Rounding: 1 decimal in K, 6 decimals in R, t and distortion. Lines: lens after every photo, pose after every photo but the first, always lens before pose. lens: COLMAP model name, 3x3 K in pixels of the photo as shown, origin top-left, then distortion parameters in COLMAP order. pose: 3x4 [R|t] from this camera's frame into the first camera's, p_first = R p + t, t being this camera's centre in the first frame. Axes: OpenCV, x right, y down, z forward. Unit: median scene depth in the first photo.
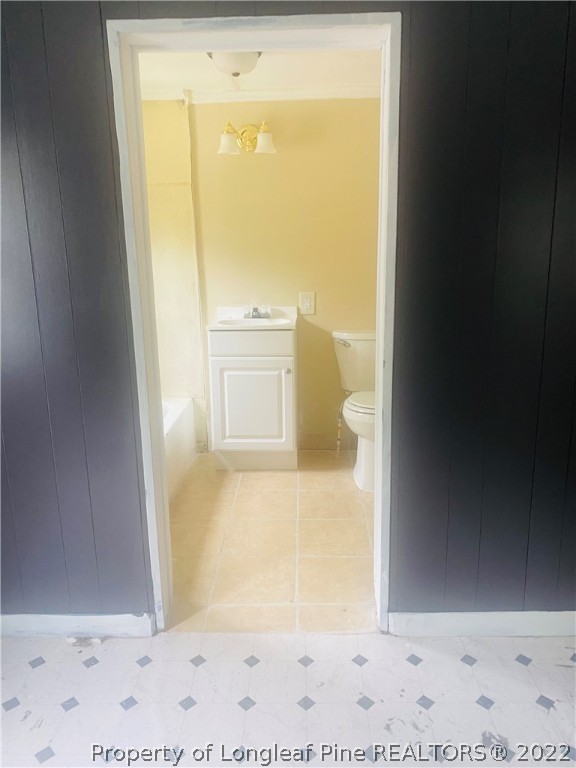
lens RADIAL K [[584.7, 0, 291.6], [0, 584.7, 379.7], [0, 0, 1]] dist [0.021873, -0.007149]
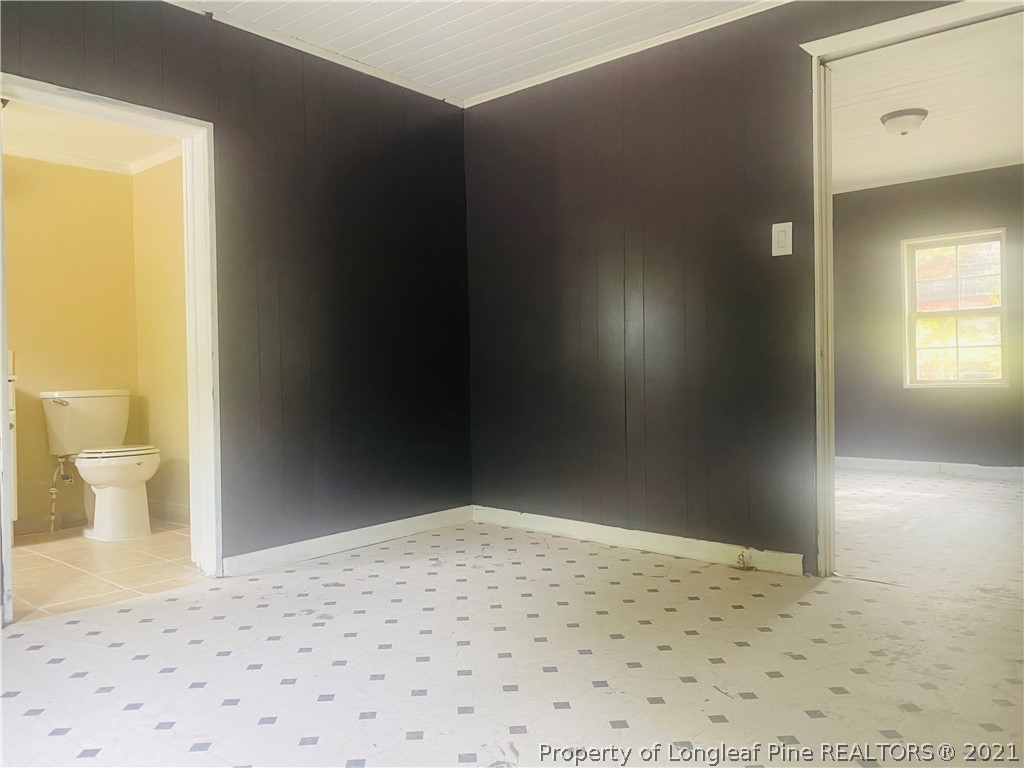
lens RADIAL K [[779.6, 0, 509.1], [0, 779.6, 380.3], [0, 0, 1]] dist [0.021873, -0.007149]
pose [[0.643710, -0.002381, 0.765266, -0.699396], [0.184489, 0.970984, -0.152164, 0.389020], [-0.742699, 0.239132, 0.625471, -0.562003]]
